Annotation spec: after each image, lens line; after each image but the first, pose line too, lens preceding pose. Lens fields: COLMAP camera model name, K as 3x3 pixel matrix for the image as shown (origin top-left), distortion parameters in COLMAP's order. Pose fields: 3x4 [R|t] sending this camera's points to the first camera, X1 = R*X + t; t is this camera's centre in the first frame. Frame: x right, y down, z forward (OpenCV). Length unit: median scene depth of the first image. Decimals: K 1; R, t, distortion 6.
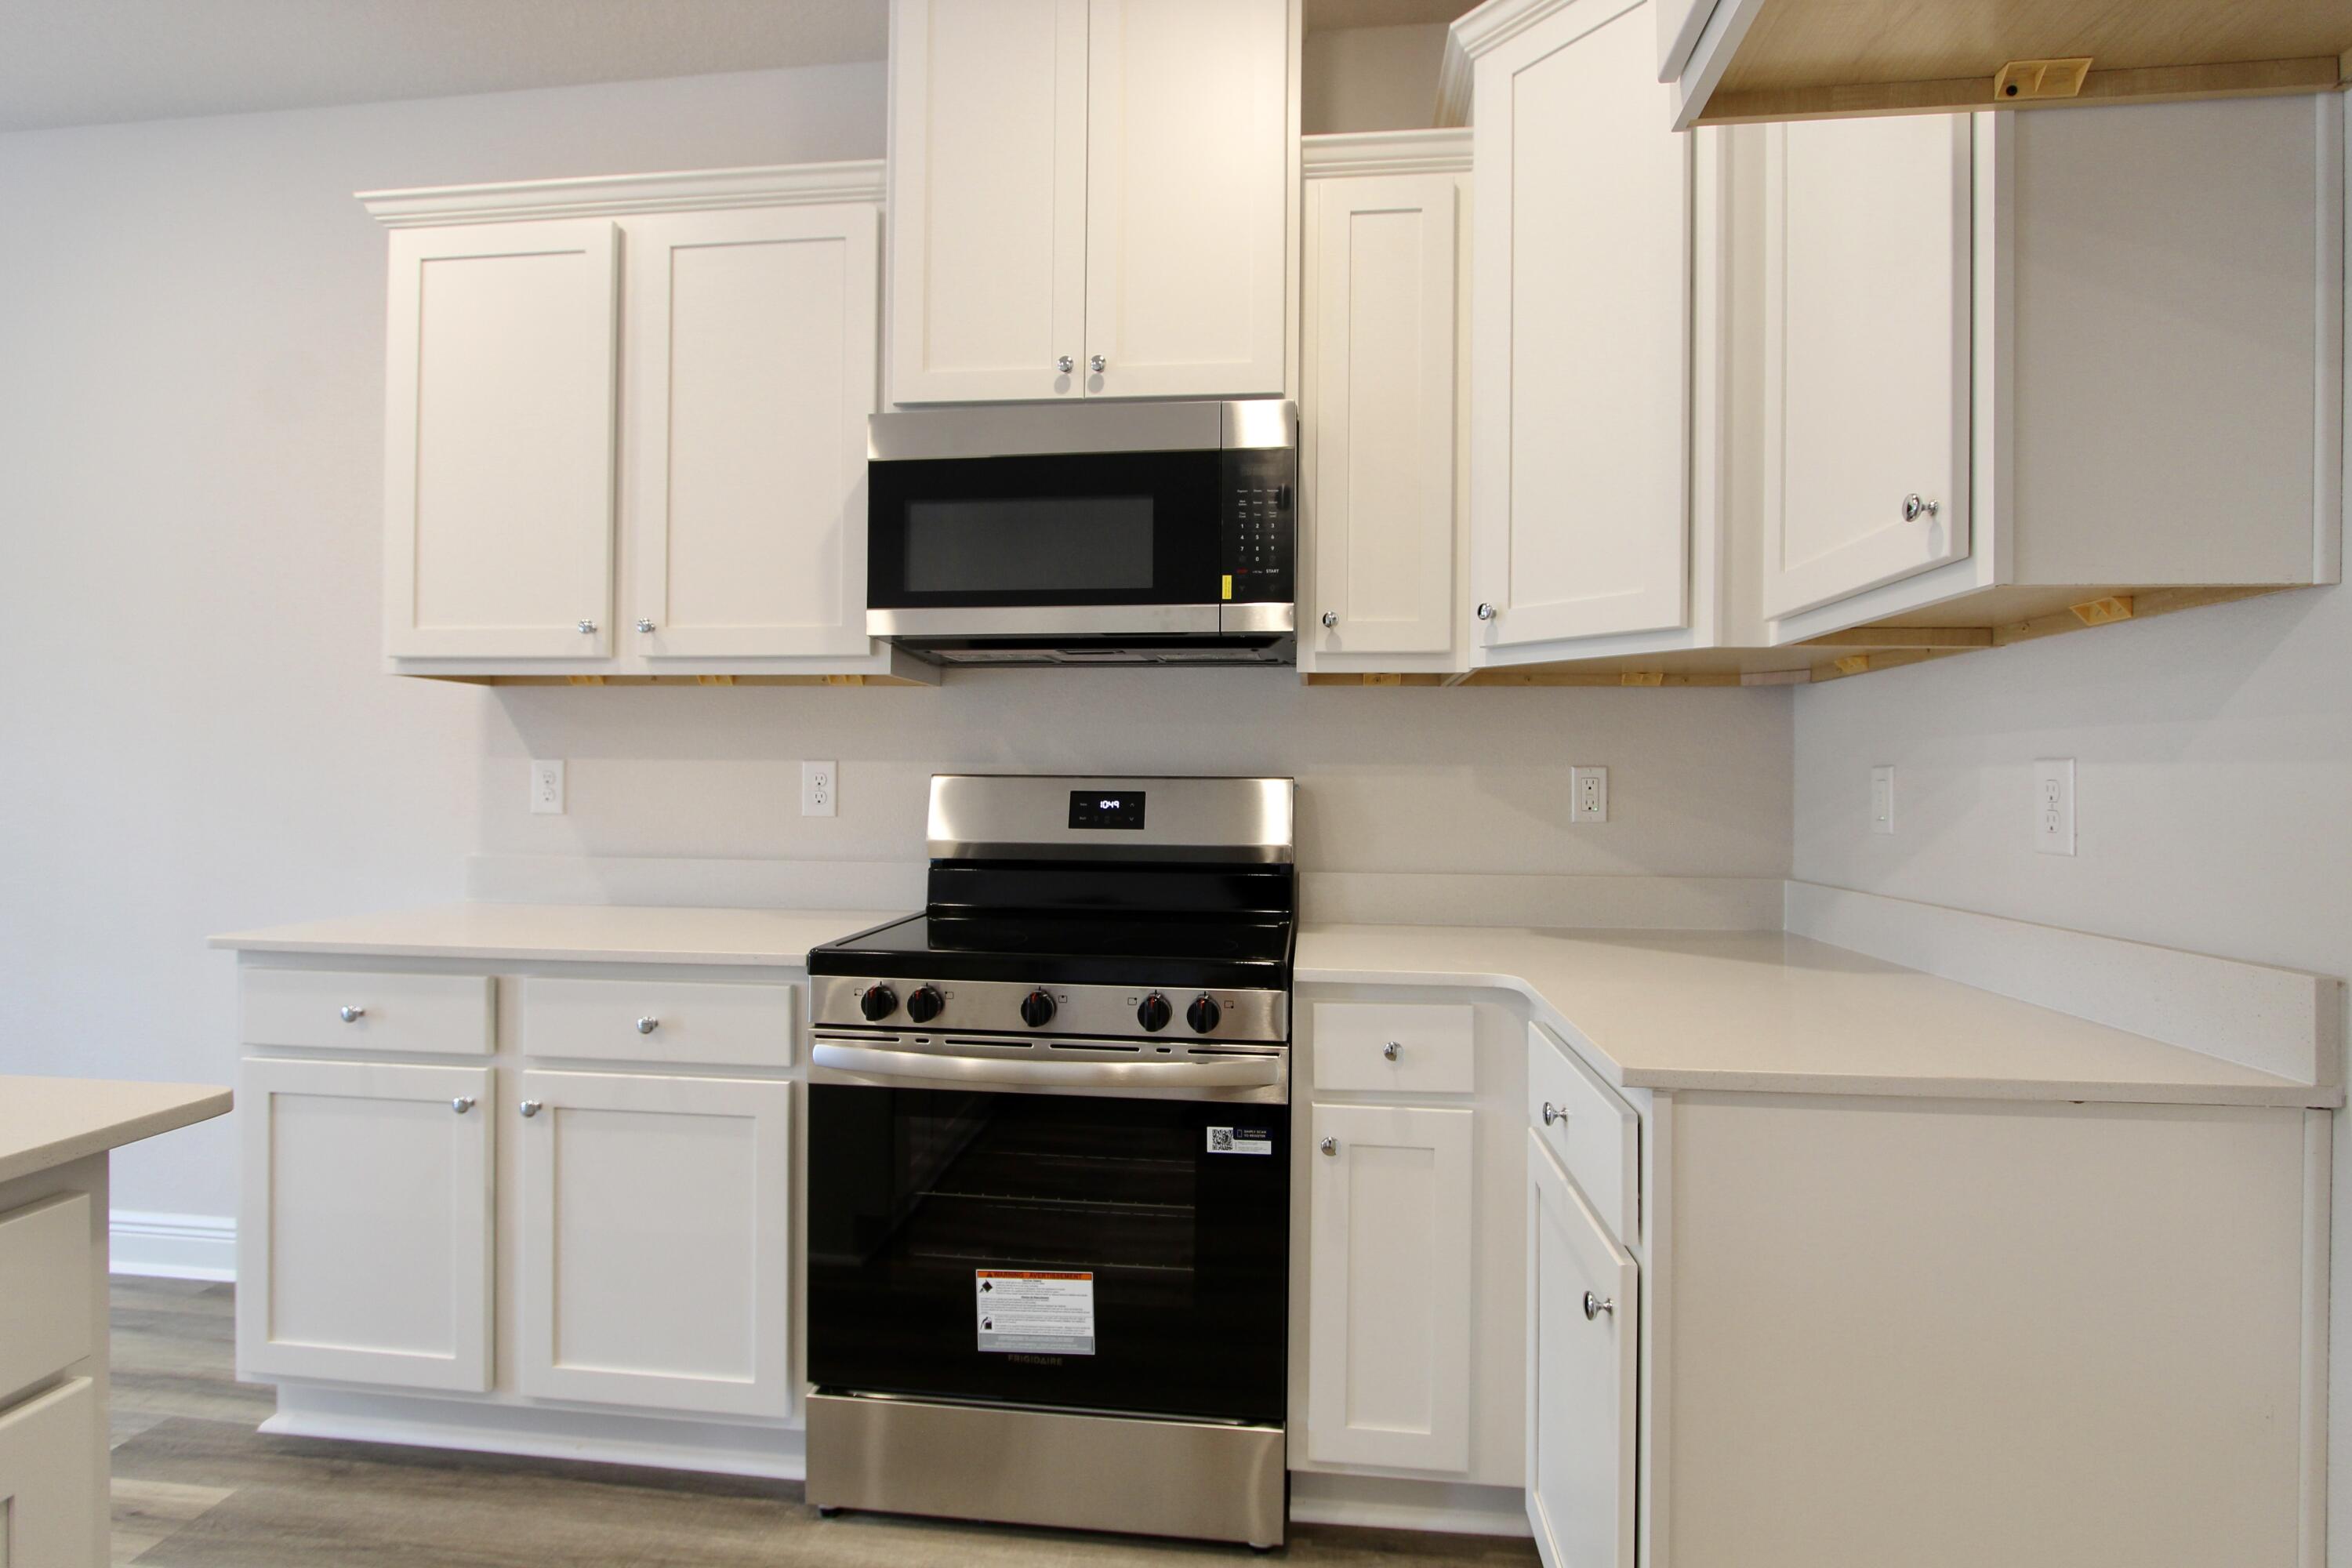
lens RADIAL K [[1111.0, 0, 1170.9], [0, 1111.0, 782.1], [0, 0, 1]] dist [-0.013674, 0.000654]
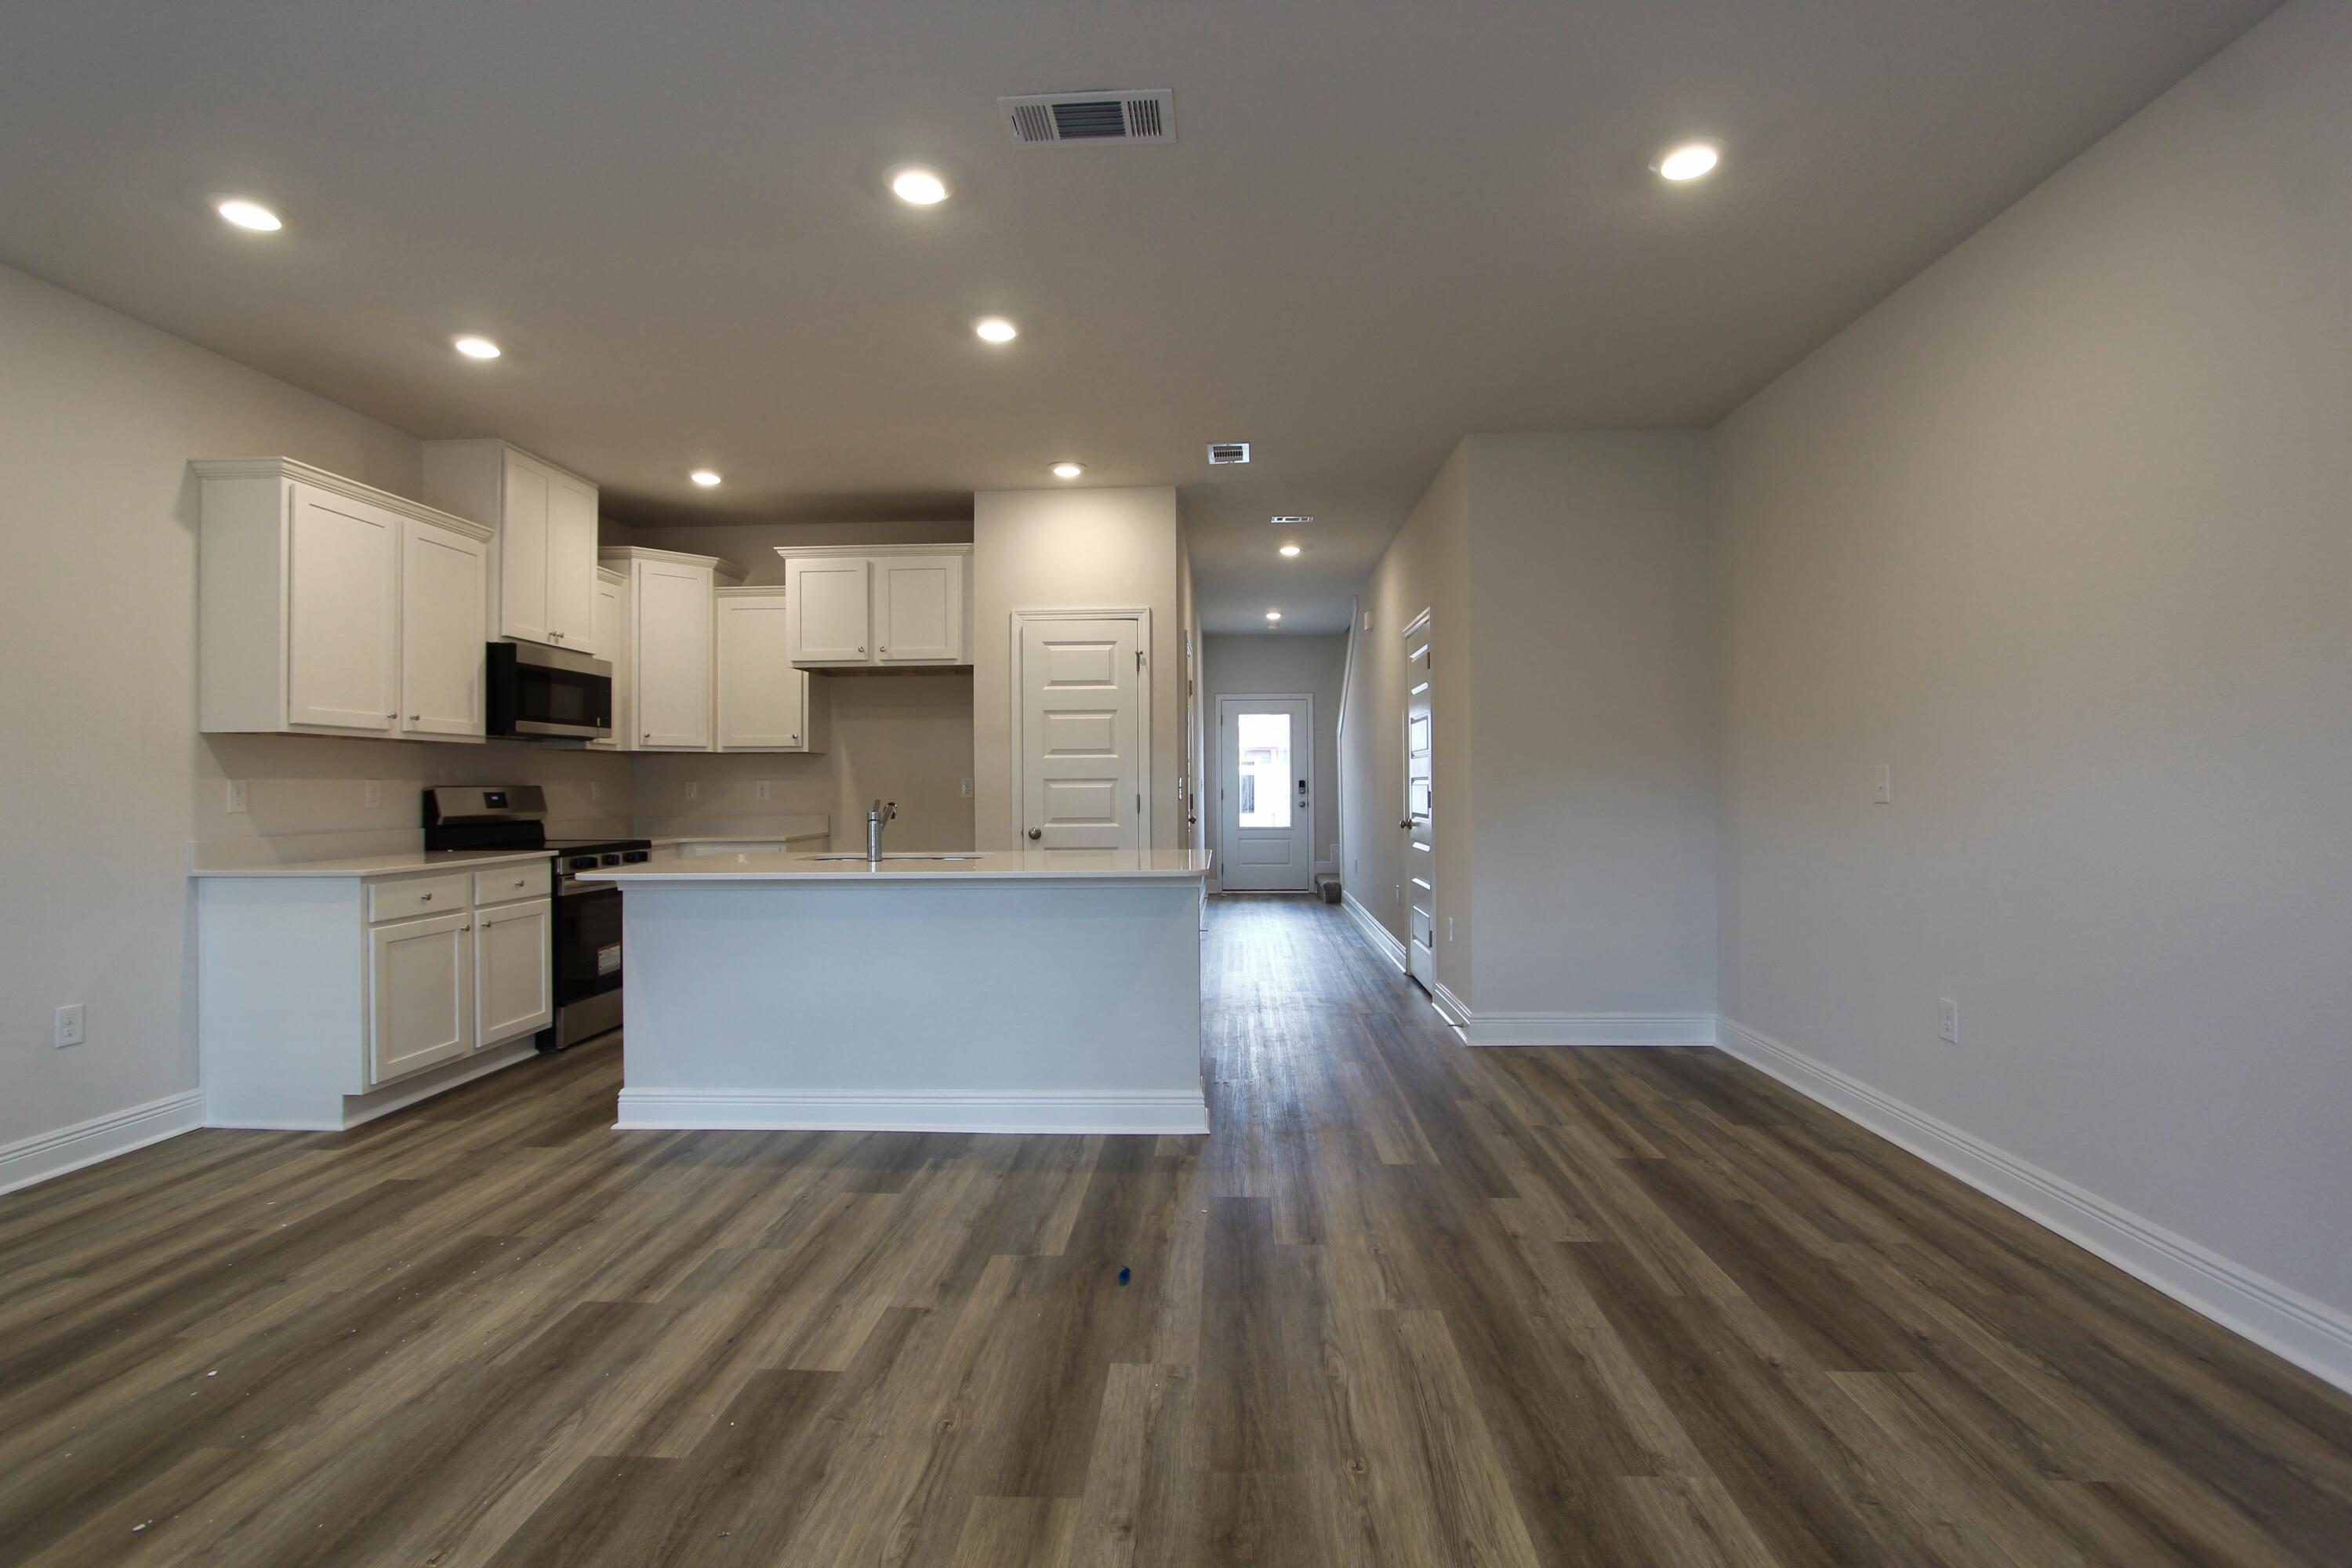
lens RADIAL K [[1086.4, 0, 1172.8], [0, 1086.4, 776.1], [0, 0, 1]] dist [-0.016200, 0.001264]
pose [[-0.056453, -0.000936, 0.998405, -2.629734], [0.004372, 0.999990, 0.001185, -0.024909], [-0.998396, 0.004432, -0.056448, -0.326657]]
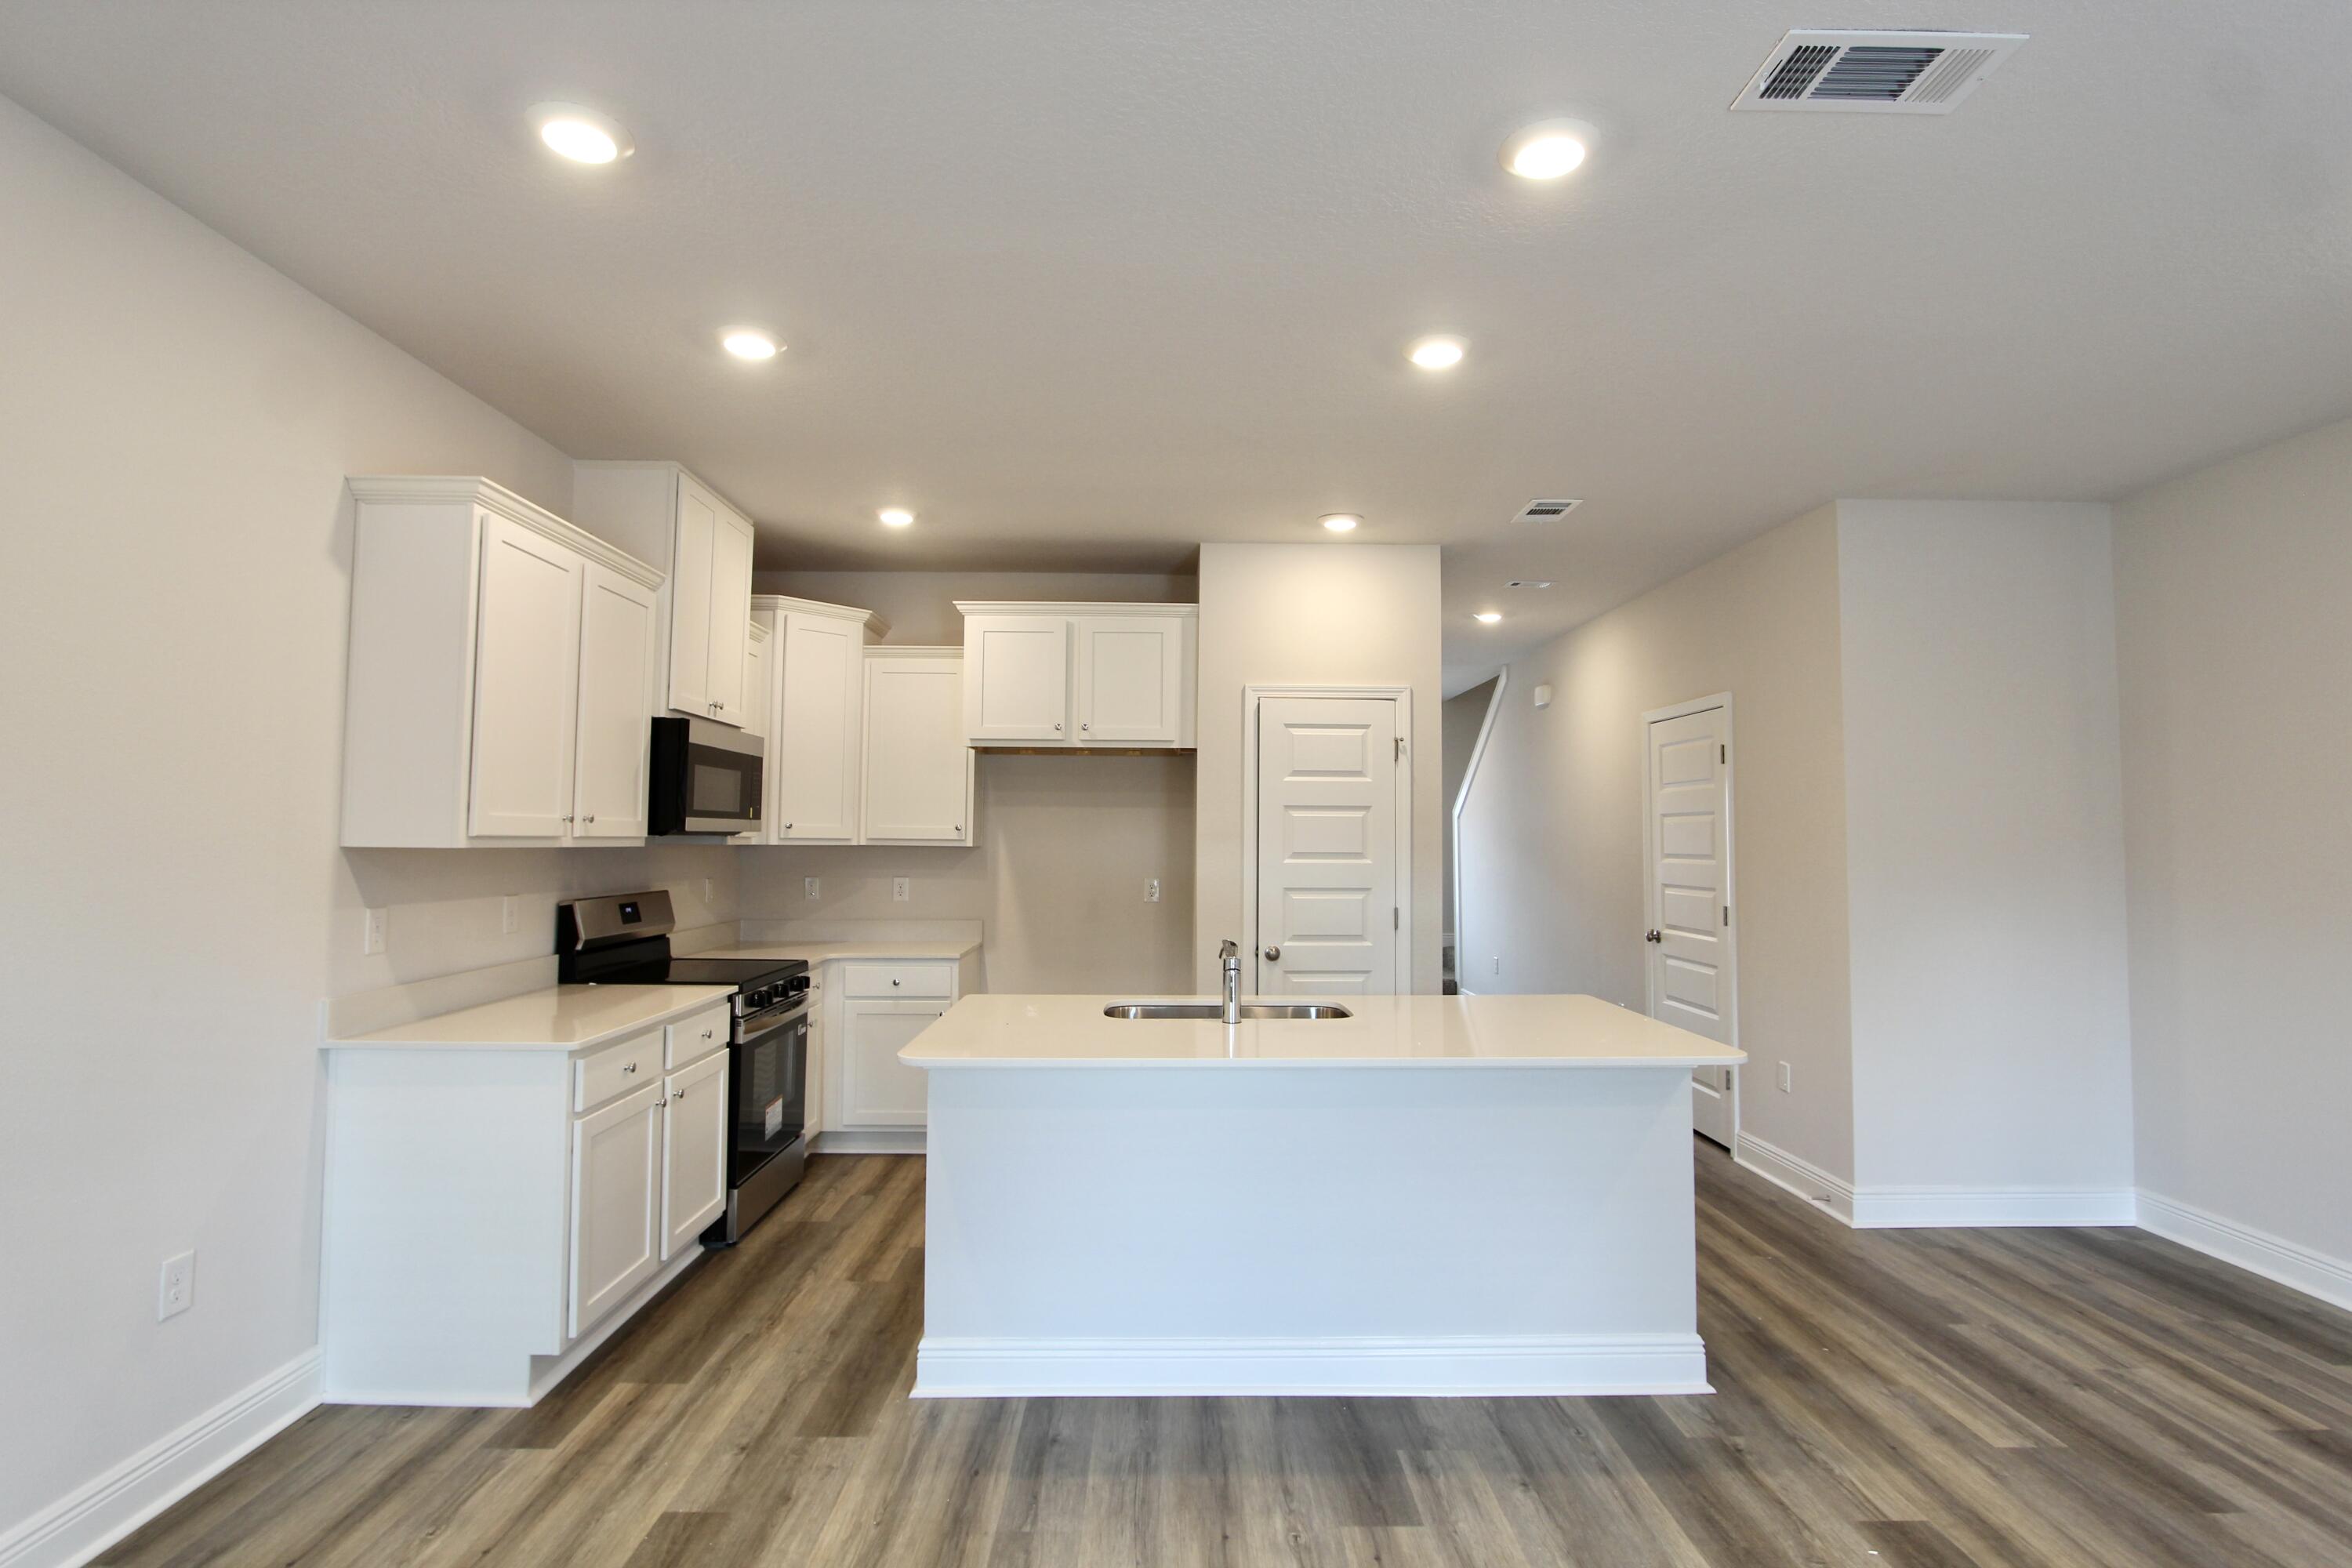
lens RADIAL K [[1137.8, 0, 1174.4], [0, 1137.8, 777.6], [0, 0, 1]] dist [-0.015212, 0.001465]
pose [[-0.120214, 0.042761, 0.991827, -2.232531], [-0.011090, 0.998952, -0.044412, -0.137866], [-0.992686, -0.016339, -0.119614, 0.357416]]
